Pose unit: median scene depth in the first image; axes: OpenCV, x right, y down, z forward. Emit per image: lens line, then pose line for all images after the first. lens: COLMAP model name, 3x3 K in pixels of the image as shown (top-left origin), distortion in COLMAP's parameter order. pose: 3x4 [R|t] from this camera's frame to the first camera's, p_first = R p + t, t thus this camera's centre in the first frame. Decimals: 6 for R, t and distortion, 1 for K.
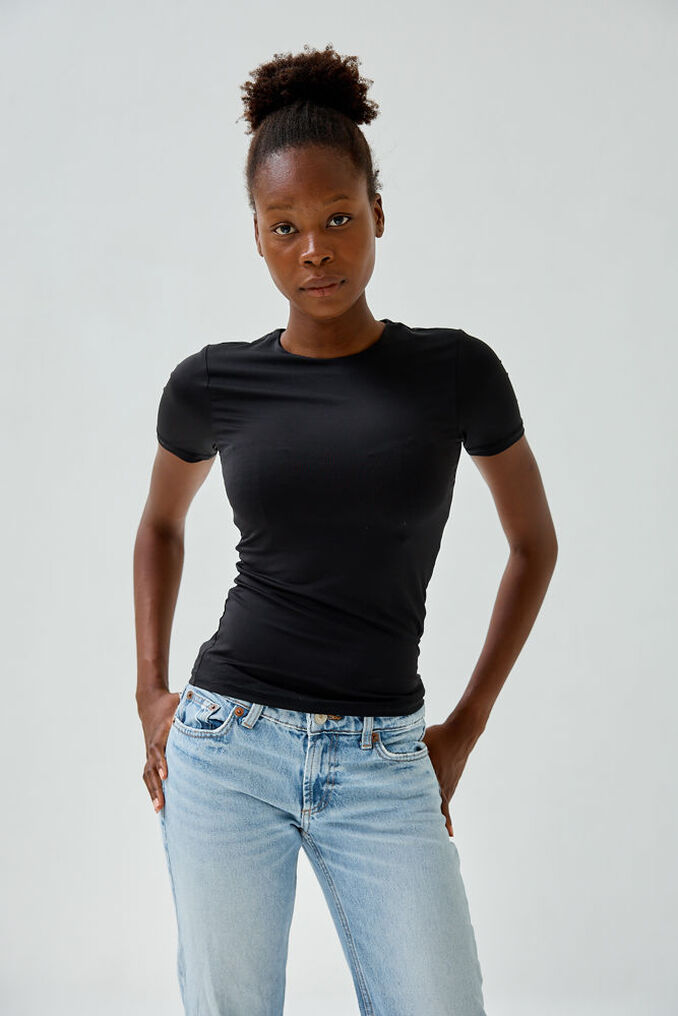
lens RADIAL K [[1560.8, 0, 339.0], [0, 1560.8, 508.0], [0, 0, 1]] dist [0.023794, 0.029028]
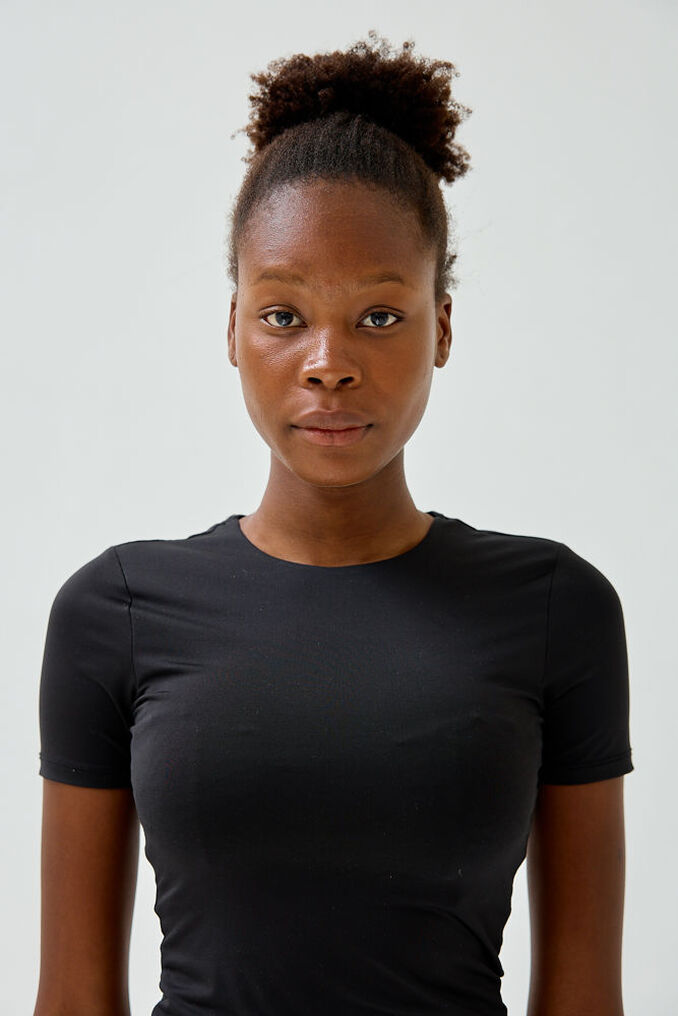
lens RADIAL K [[1586.0, 0, 339.0], [0, 1586.0, 508.0], [0, 0, 1]] dist [-0.040190, -0.108807]
pose [[0.984905, 0.171338, 0.024601, -0.016548], [-0.166566, 0.976800, -0.134598, -0.037099], [-0.047092, 0.128469, 0.990595, 0.430794]]
